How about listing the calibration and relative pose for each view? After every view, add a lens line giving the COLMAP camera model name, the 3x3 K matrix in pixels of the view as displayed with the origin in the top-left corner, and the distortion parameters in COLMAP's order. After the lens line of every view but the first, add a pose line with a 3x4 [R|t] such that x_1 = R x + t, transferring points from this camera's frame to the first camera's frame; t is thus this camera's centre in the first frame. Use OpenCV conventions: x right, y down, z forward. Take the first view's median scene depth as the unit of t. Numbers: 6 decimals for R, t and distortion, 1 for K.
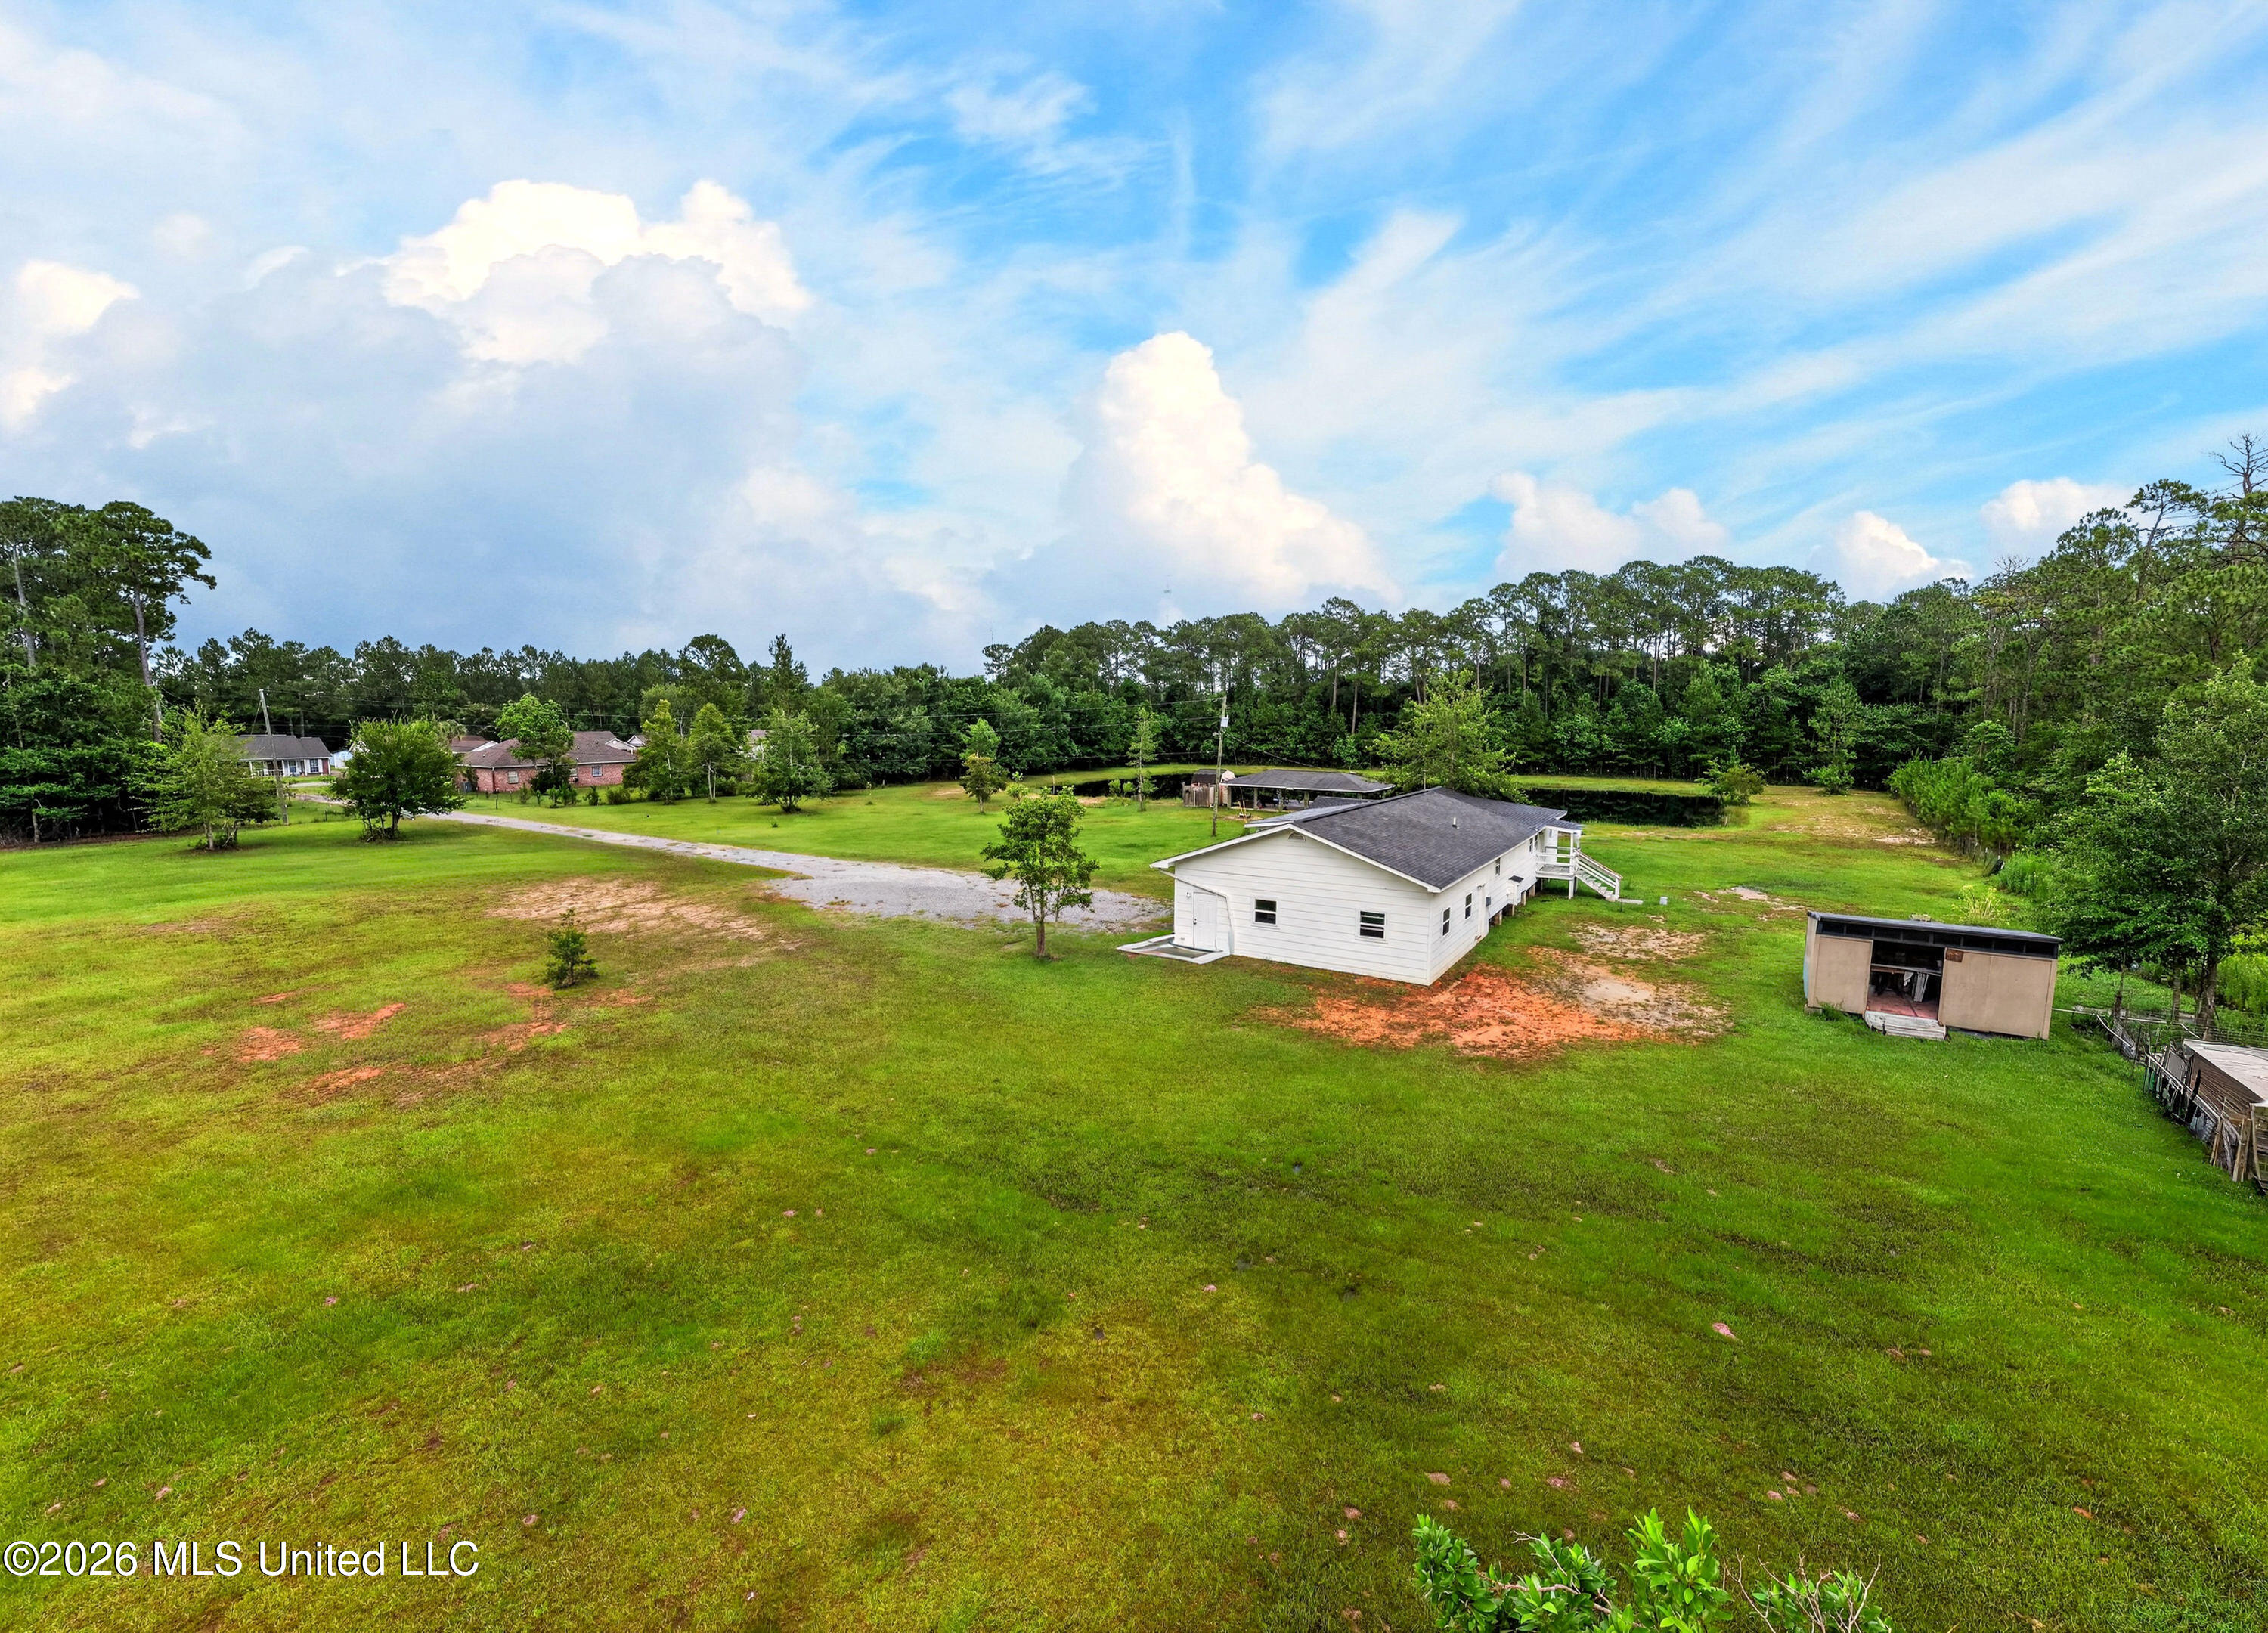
lens RADIAL K [[892.8, 0, 1134.0], [0, 892.8, 816.5], [0, 0, 1]] dist [0.002852, 0.000366]
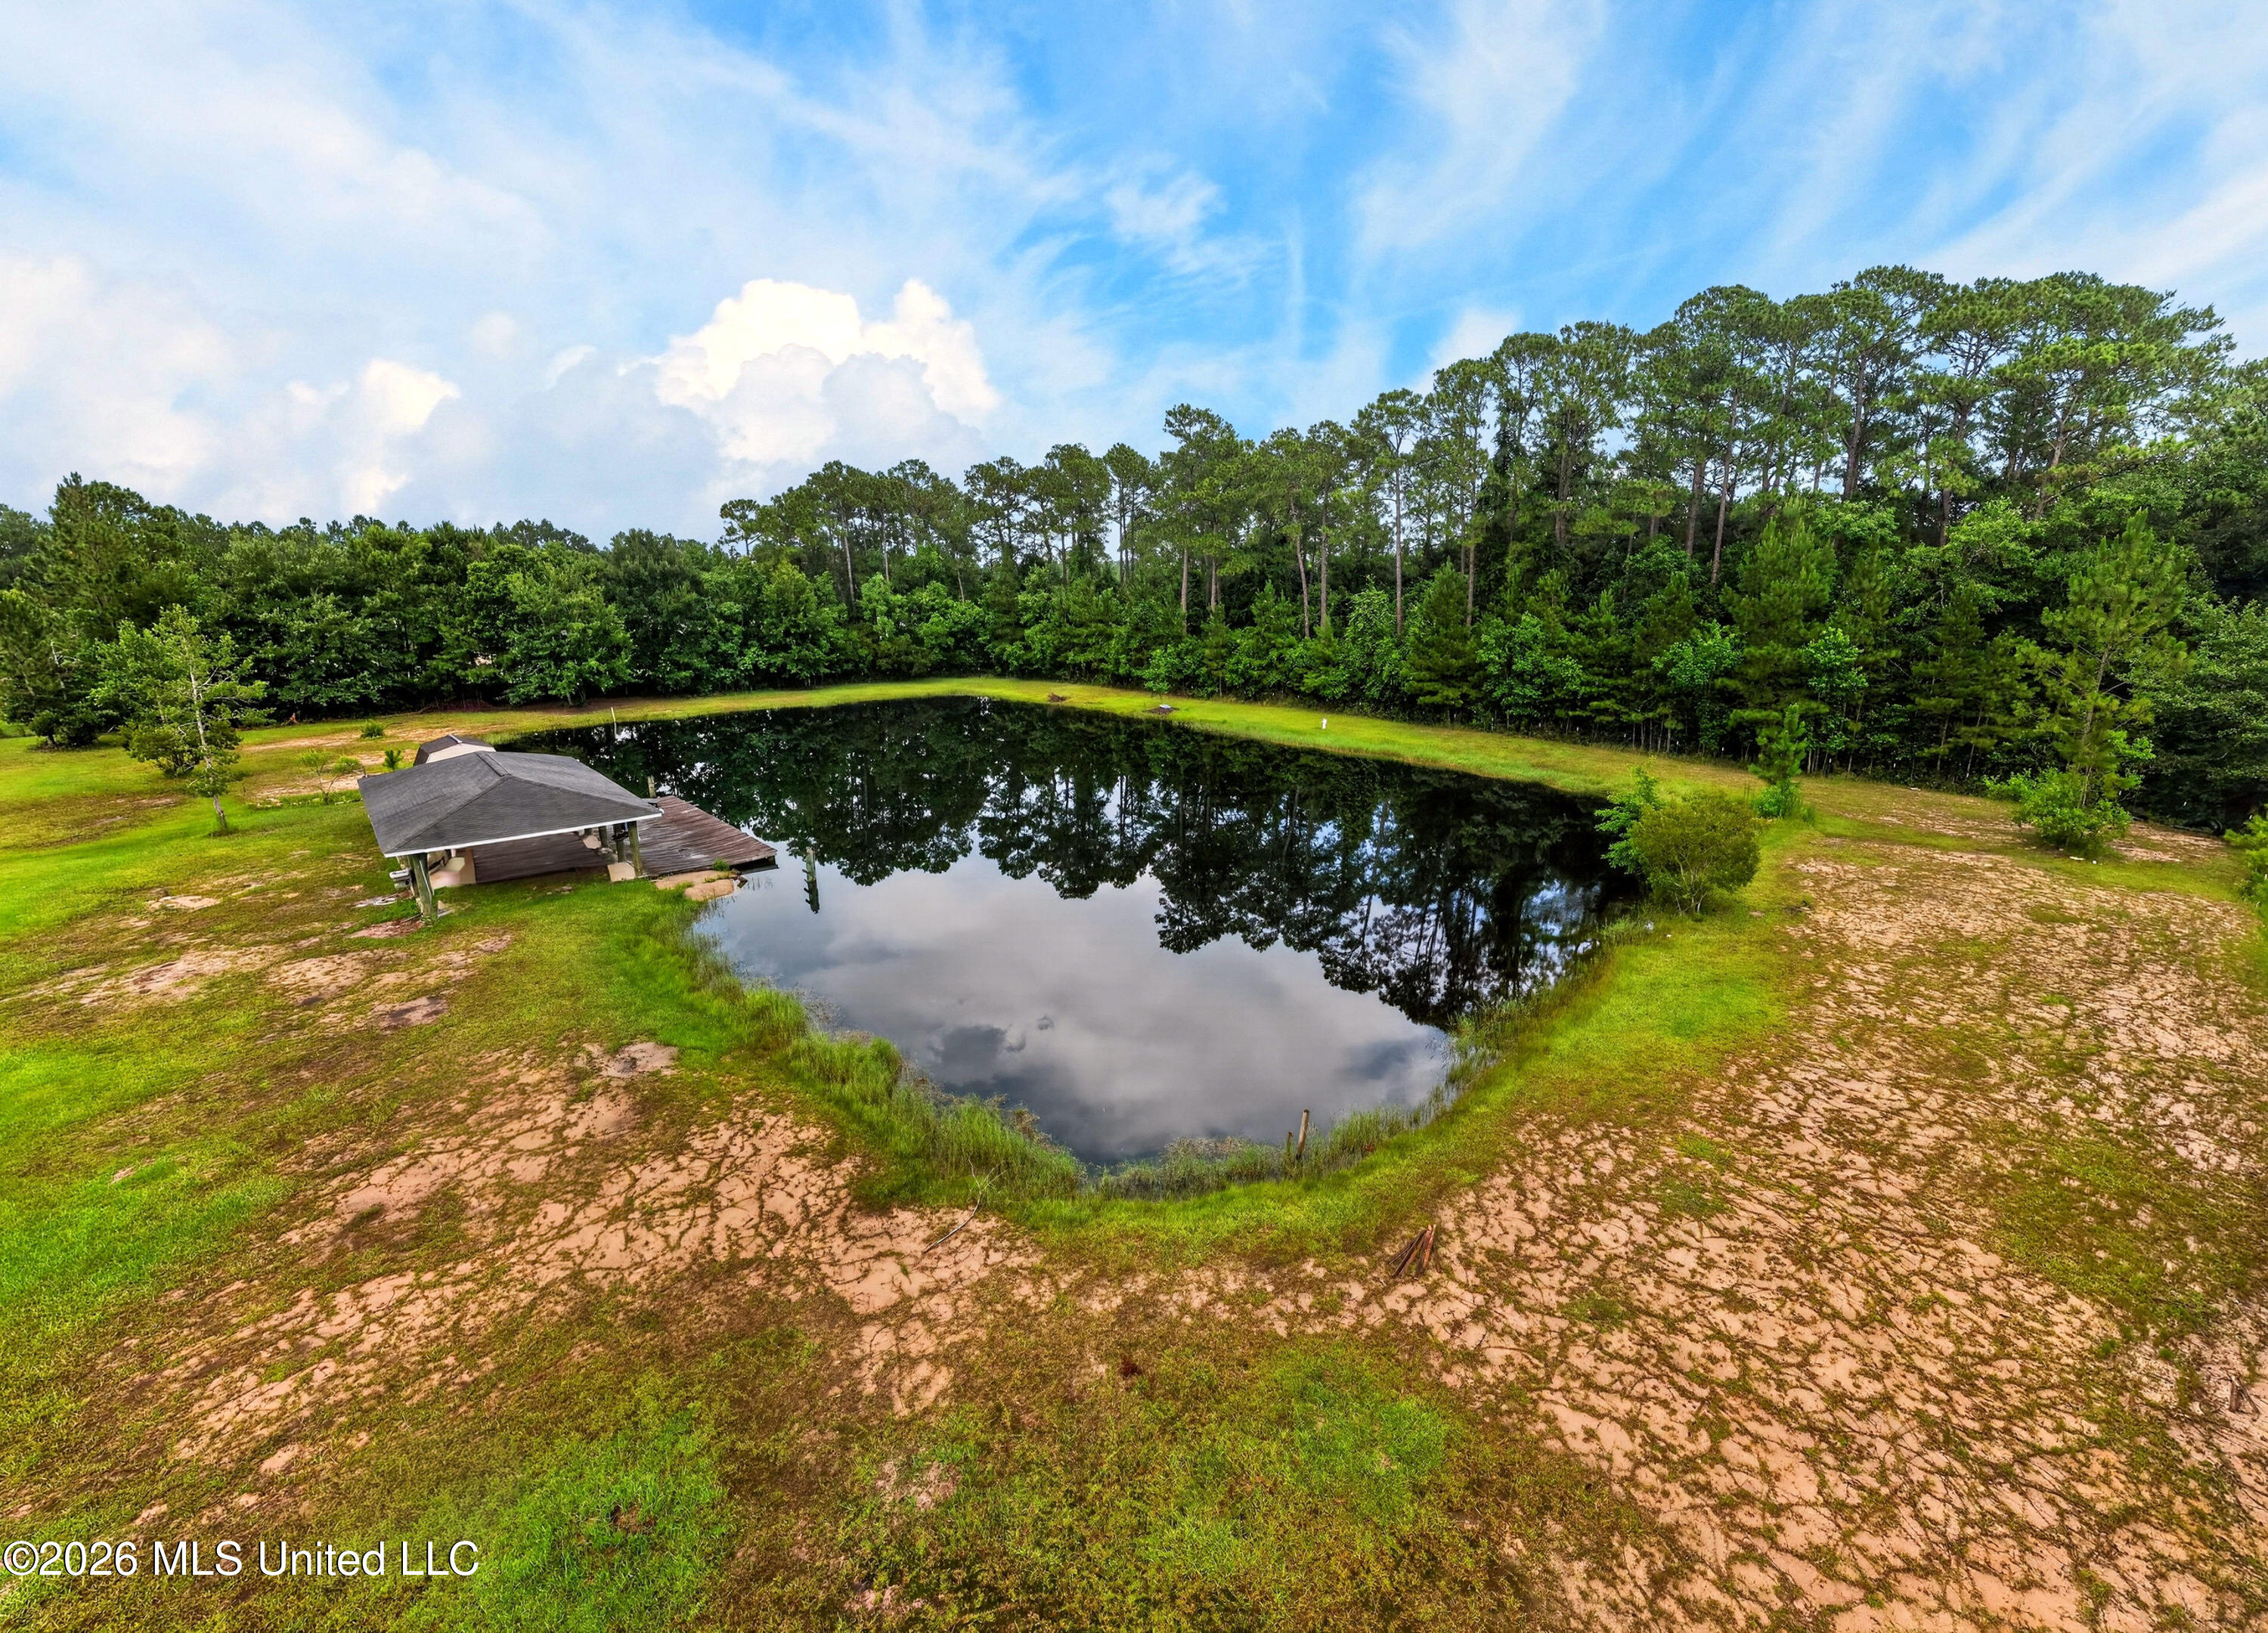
lens RADIAL K [[893.0, 0, 1134.0], [0, 893.0, 816.5], [0, 0, 1]] dist [-0.000251, 0.000019]
pose [[0.977550, 0.054866, -0.203433, 0.393395], [-0.027879, 0.990693, 0.133226, -0.063184], [0.208849, -0.124564, 0.969982, 0.460795]]
